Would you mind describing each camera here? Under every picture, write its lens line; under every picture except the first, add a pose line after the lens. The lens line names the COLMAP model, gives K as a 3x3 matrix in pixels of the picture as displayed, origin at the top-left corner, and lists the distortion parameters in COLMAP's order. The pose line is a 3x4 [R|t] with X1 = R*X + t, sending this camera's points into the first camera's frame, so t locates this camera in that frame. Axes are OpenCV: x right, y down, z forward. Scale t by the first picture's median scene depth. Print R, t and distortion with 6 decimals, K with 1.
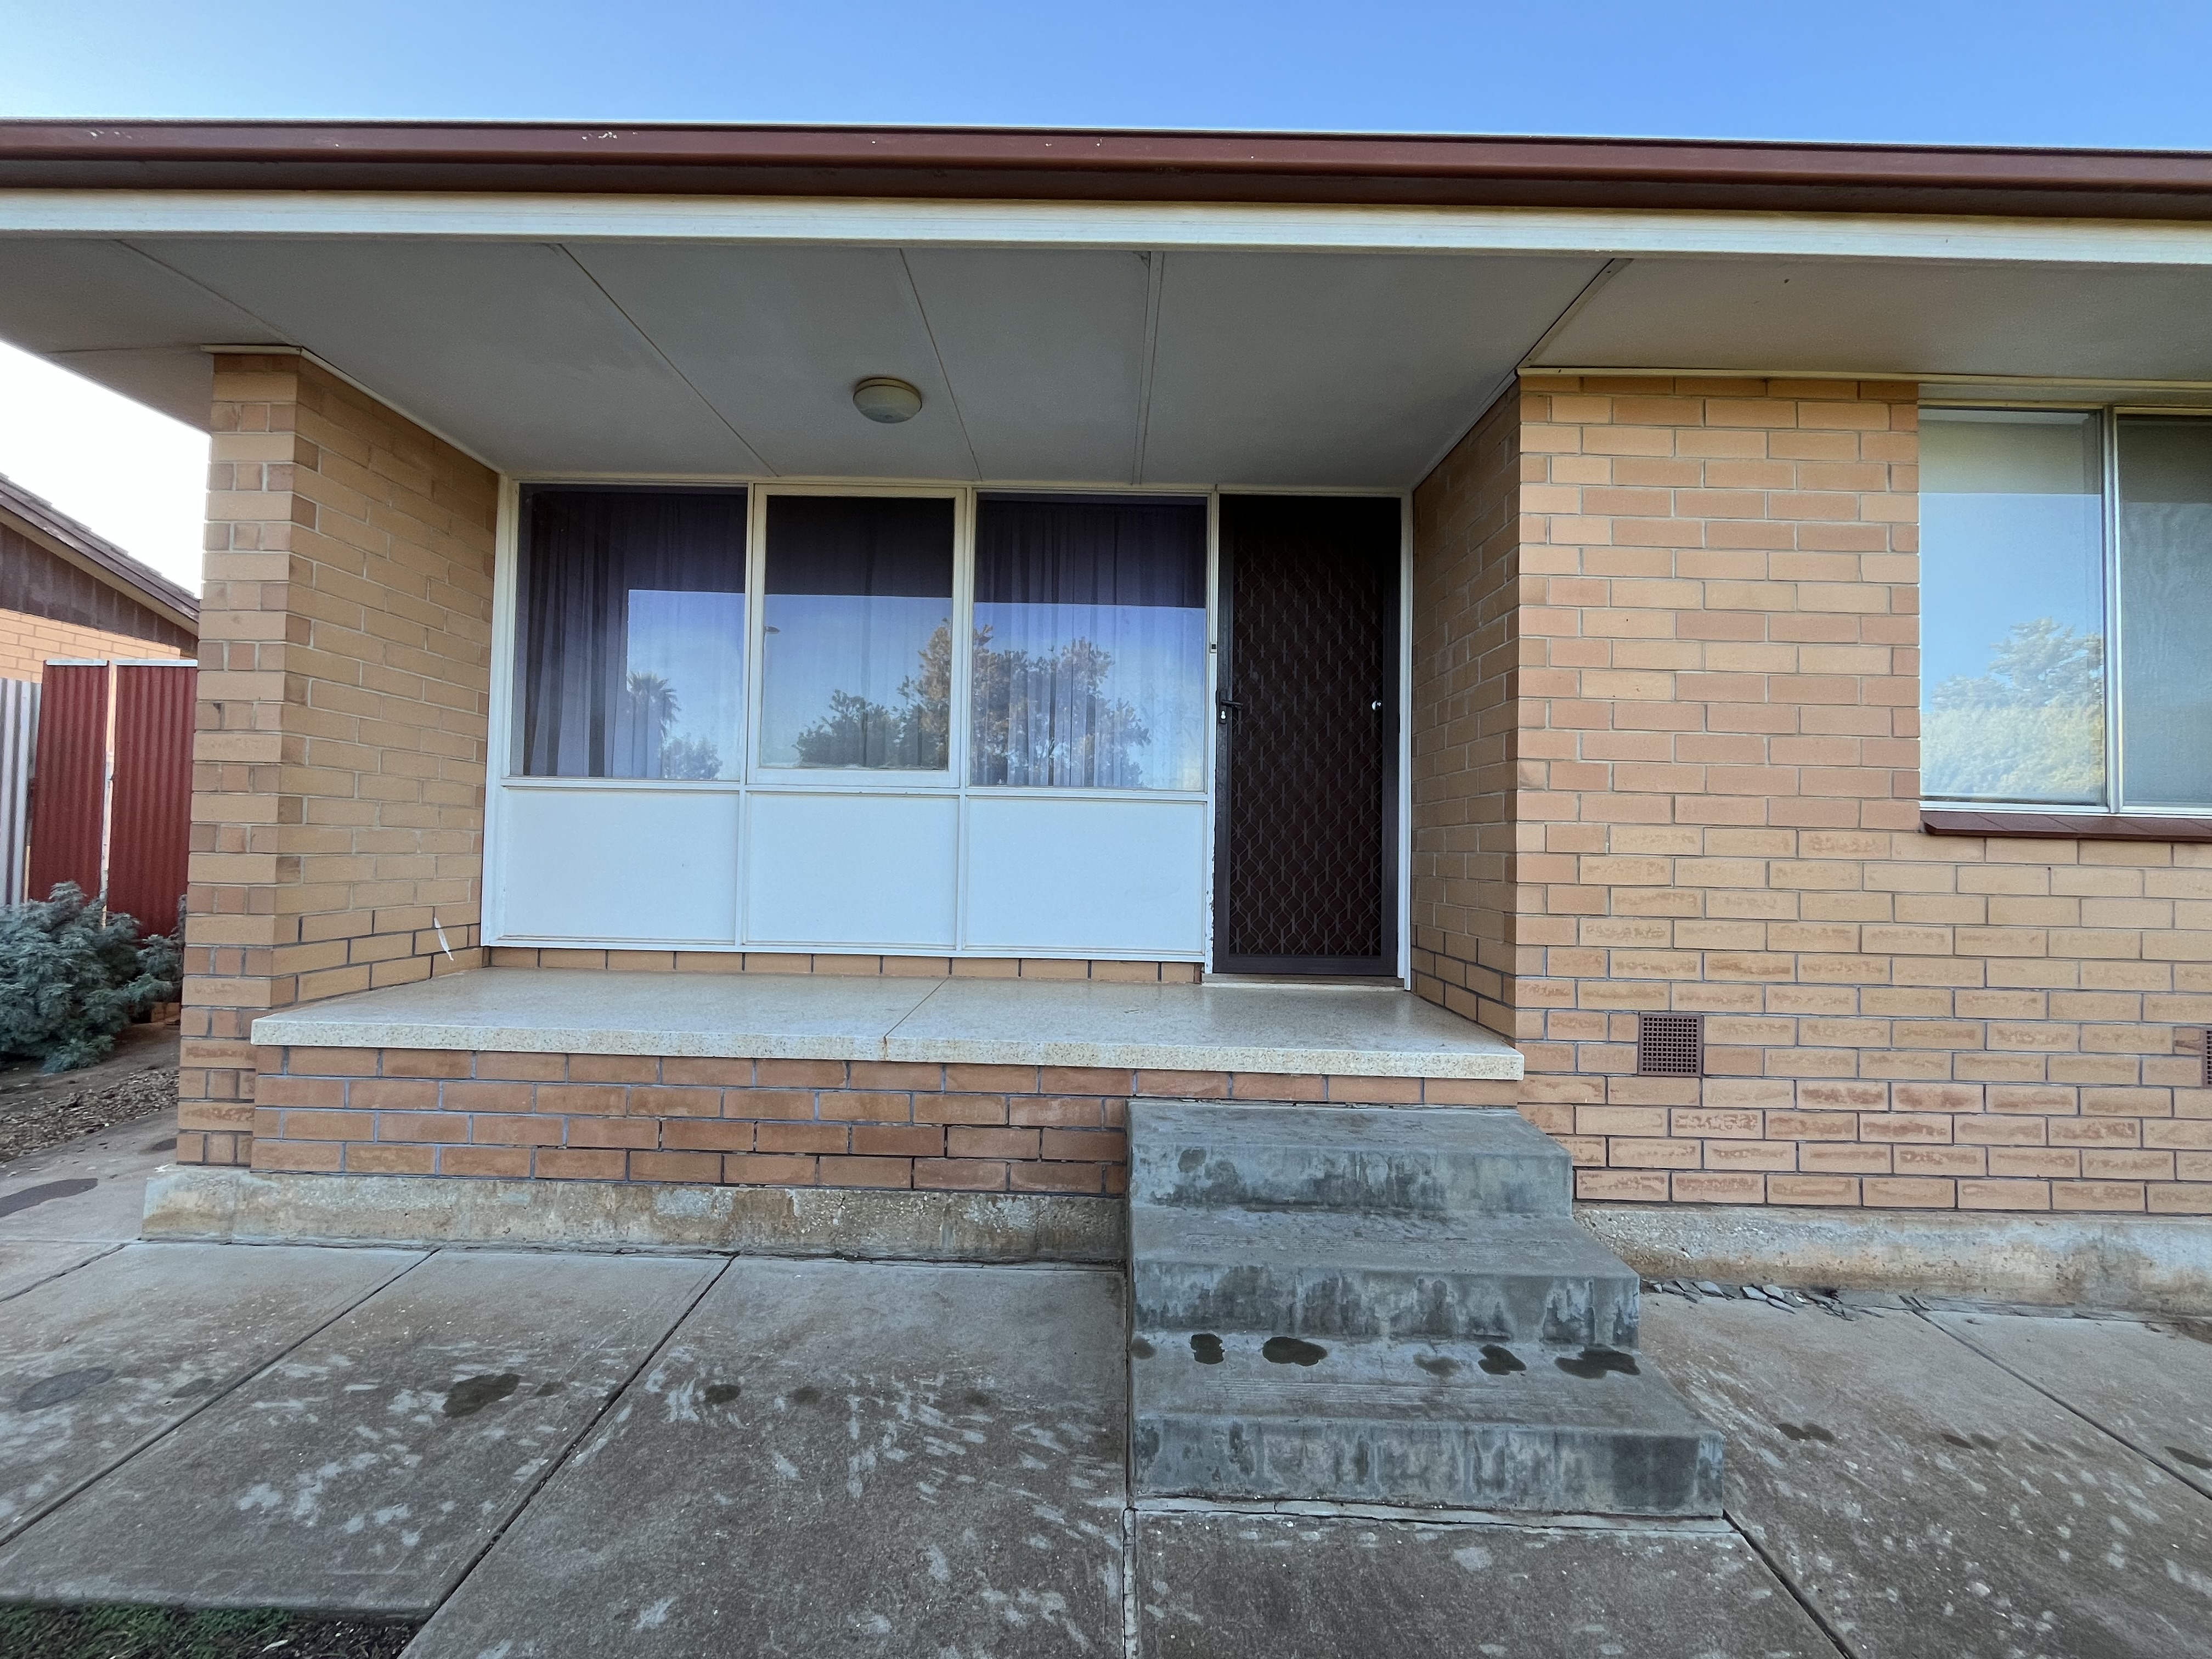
lens RADIAL K [[901.6, 0, 1096.5], [0, 901.6, 826.6], [0, 0, 1]] dist [-0.004119, 0.000199]
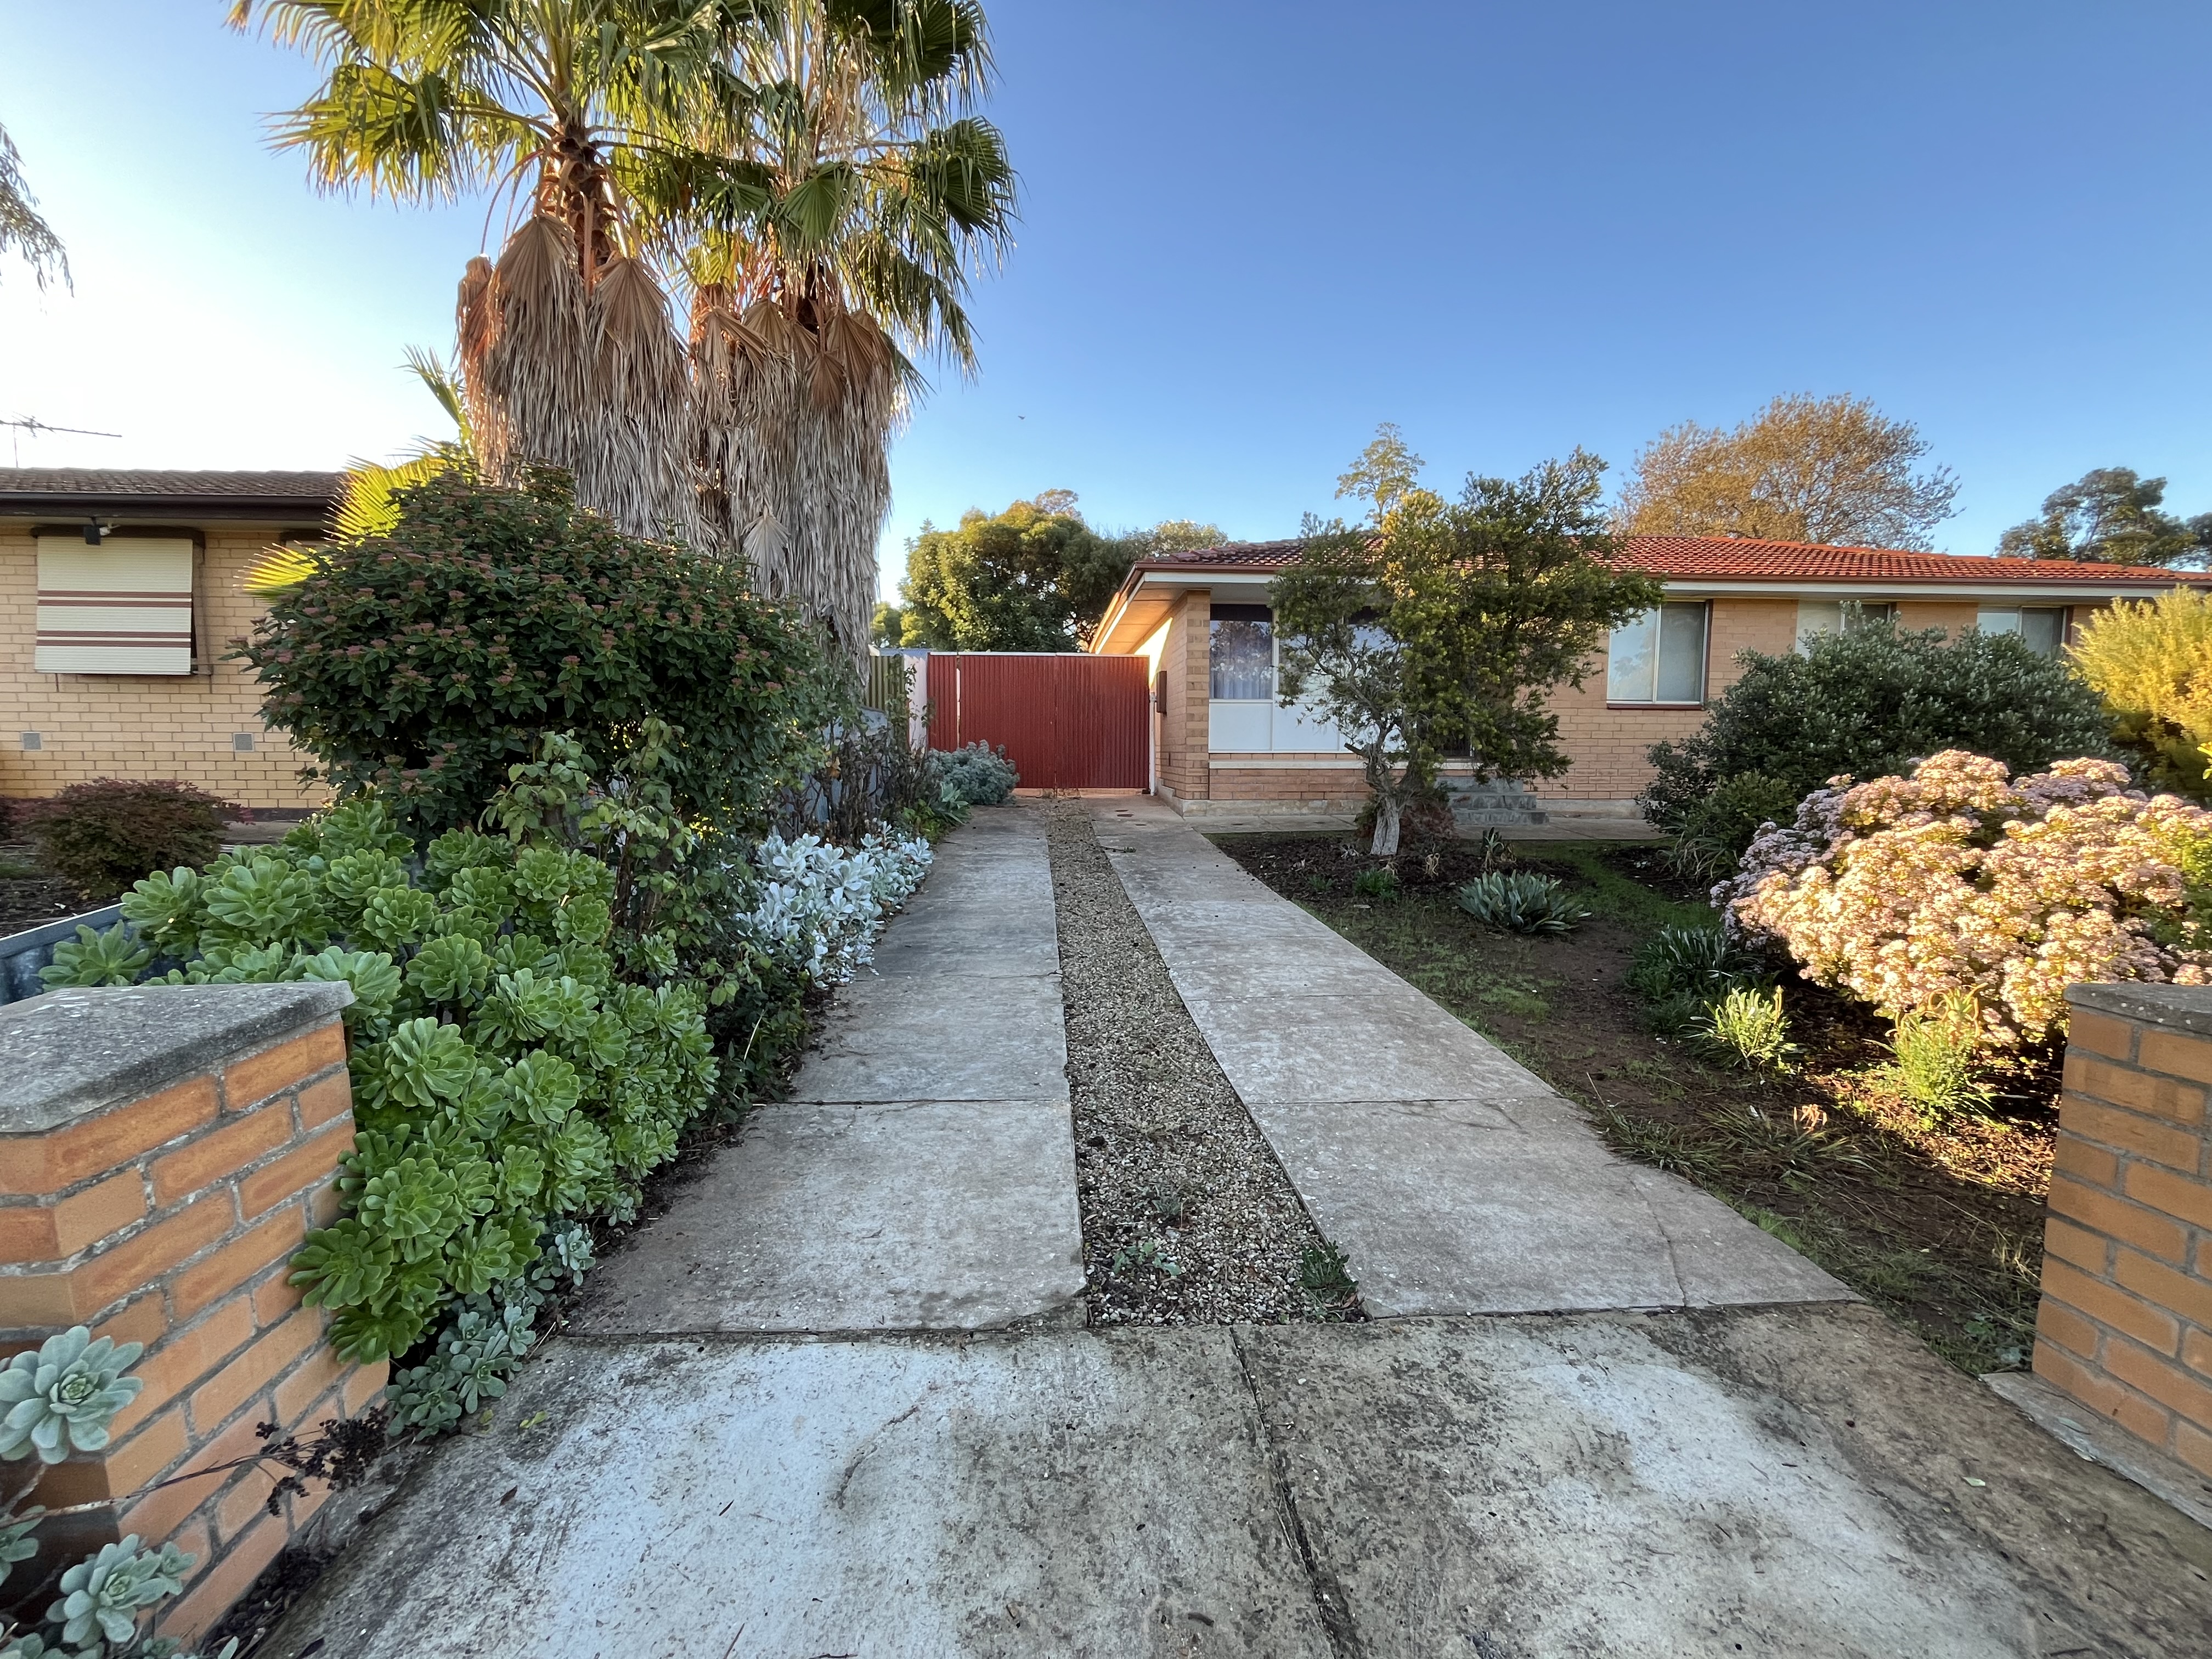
lens RADIAL K [[901.6, 0, 1096.5], [0, 901.6, 826.6], [0, 0, 1]] dist [-0.004119, 0.000199]
pose [[0.997288, -0.026428, 0.068688, -1.734431], [0.018569, 0.993464, 0.112624, 0.035494], [-0.071216, -0.111043, 0.991261, -3.025062]]
